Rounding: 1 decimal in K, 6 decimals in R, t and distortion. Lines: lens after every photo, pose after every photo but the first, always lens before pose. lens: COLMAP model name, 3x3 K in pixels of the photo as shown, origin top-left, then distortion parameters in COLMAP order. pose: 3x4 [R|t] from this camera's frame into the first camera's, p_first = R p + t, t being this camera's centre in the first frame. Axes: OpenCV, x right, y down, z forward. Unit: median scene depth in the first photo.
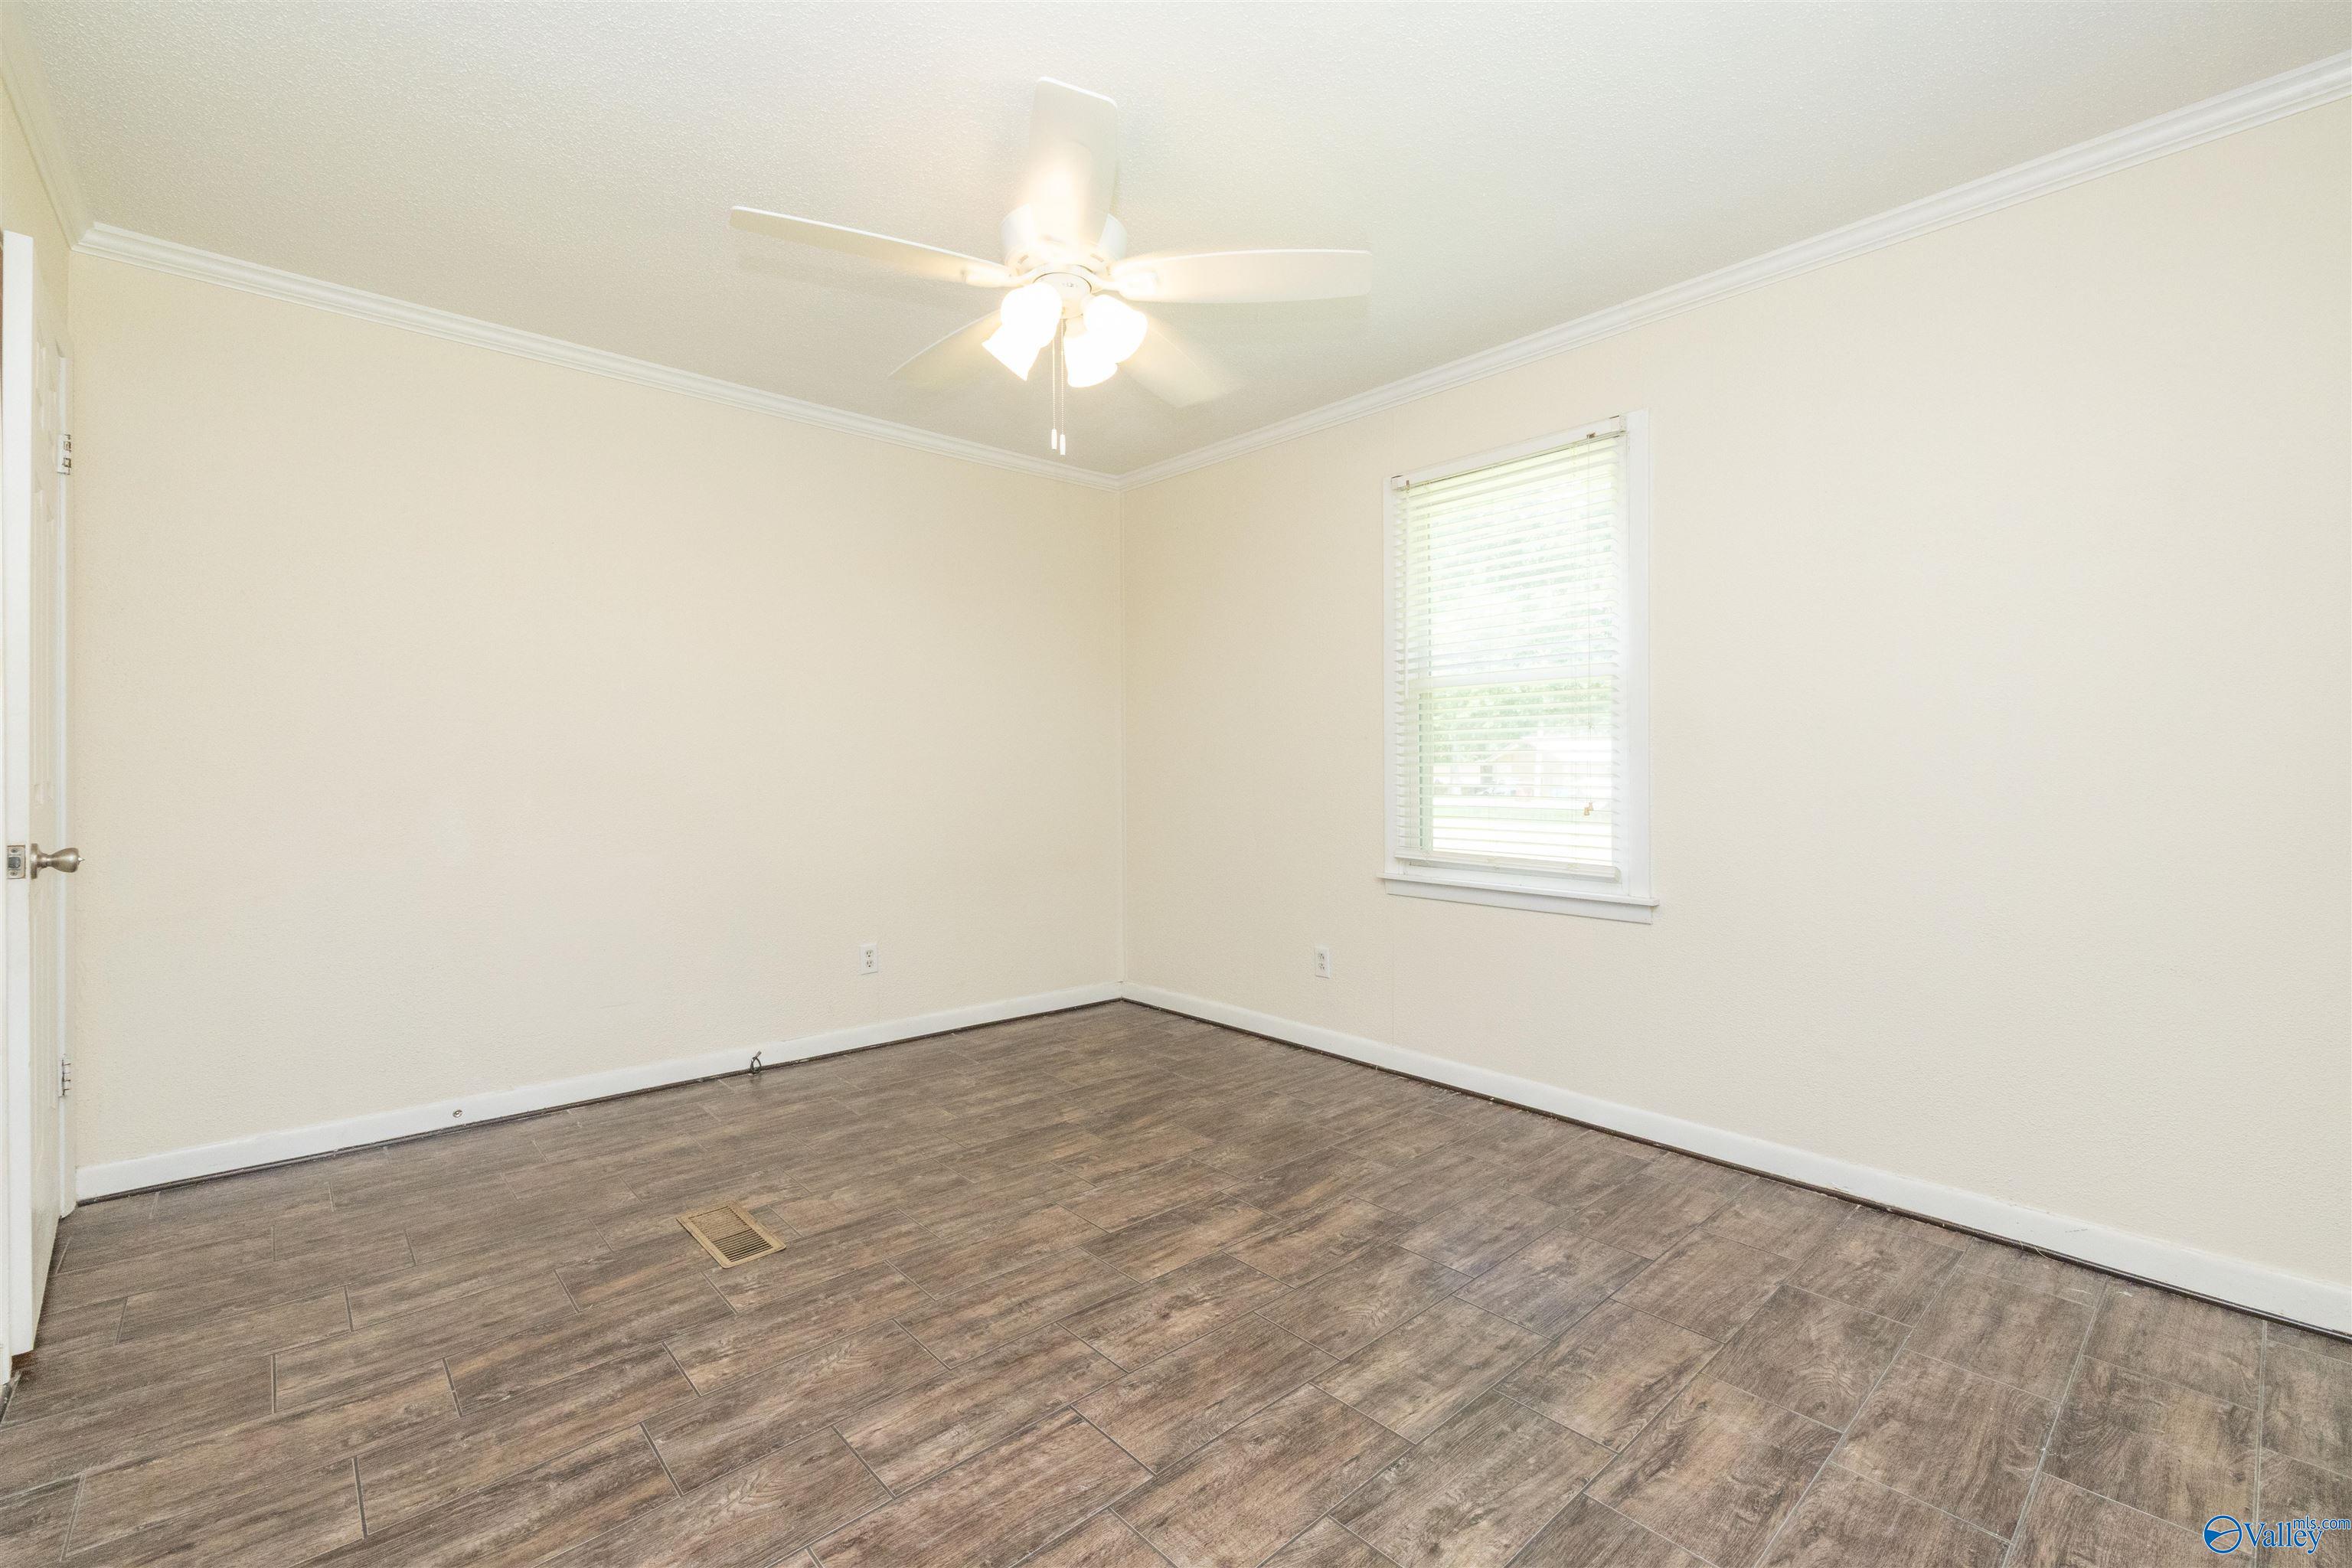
lens RADIAL K [[1007.8, 0, 1178.9], [0, 1007.8, 779.9], [0, 0, 1]] dist [-0.000082, 0.000024]
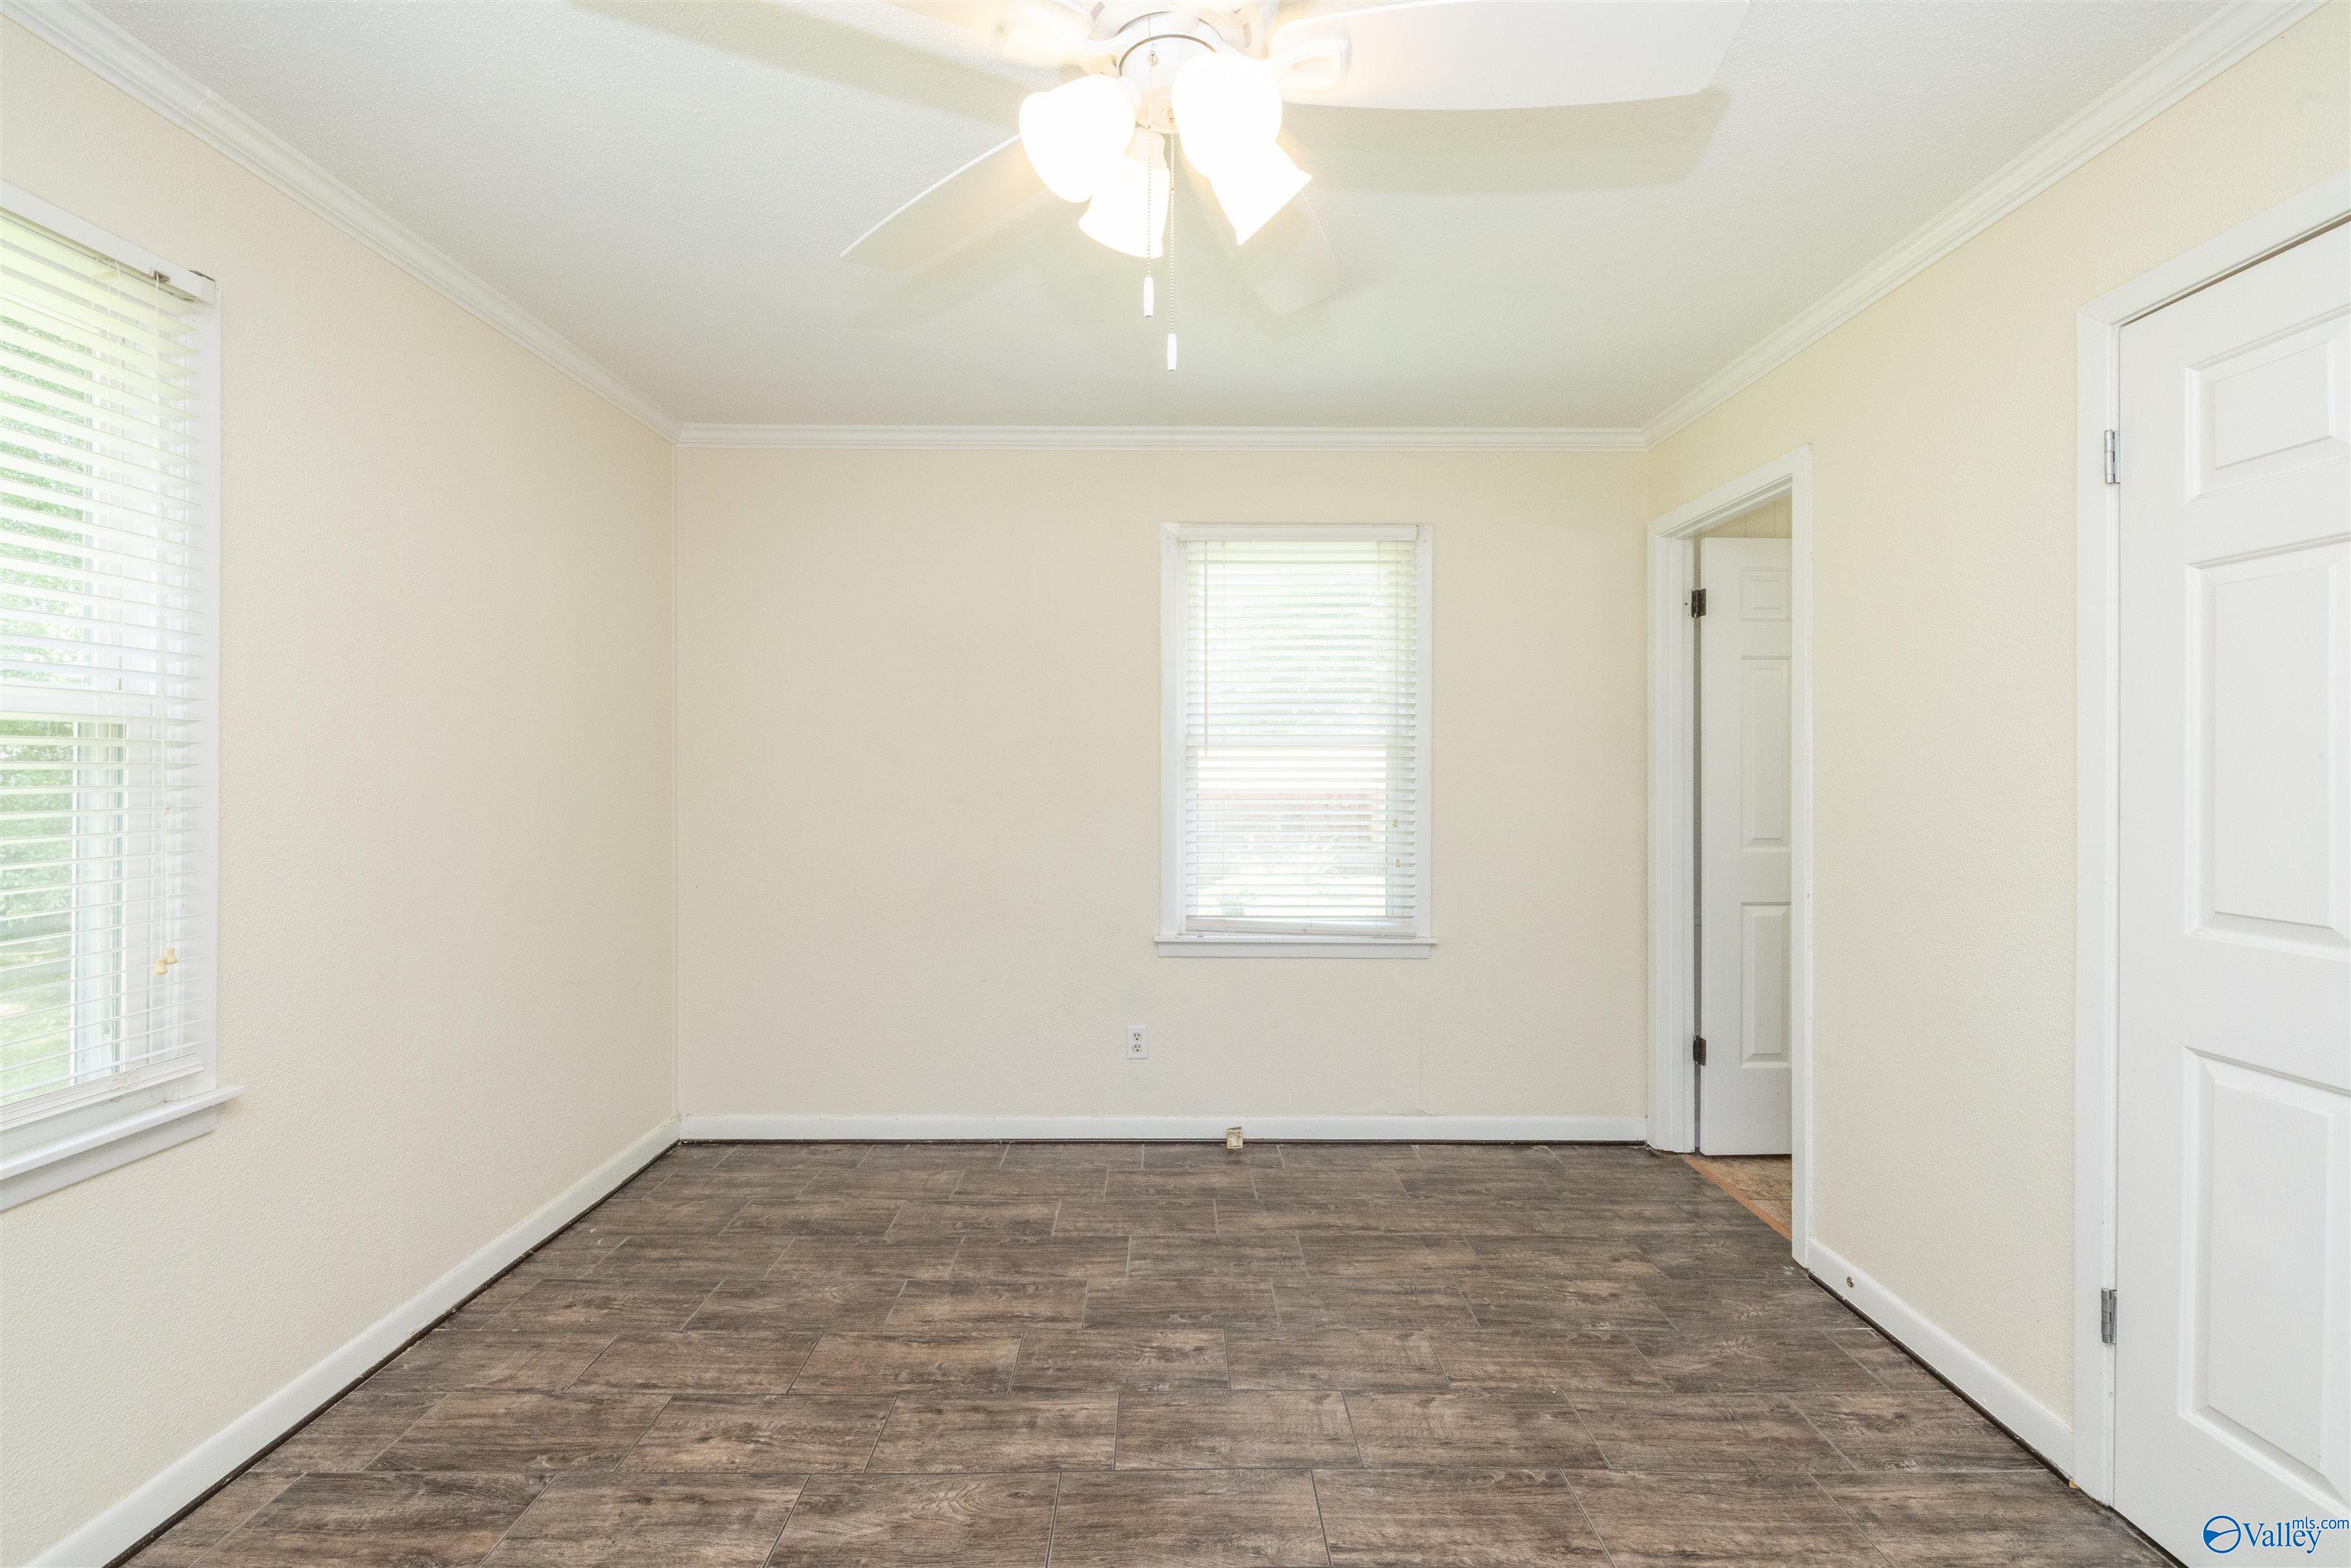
lens RADIAL K [[993.4, 0, 1173.3], [0, 993.4, 771.3], [0, 0, 1]] dist [-0.000083, 0.000640]
pose [[-0.743834, -0.002064, 0.668361, -0.488972], [0.009867, 0.999852, 0.014070, -0.103021], [-0.668291, 0.017060, -0.743704, 1.411023]]
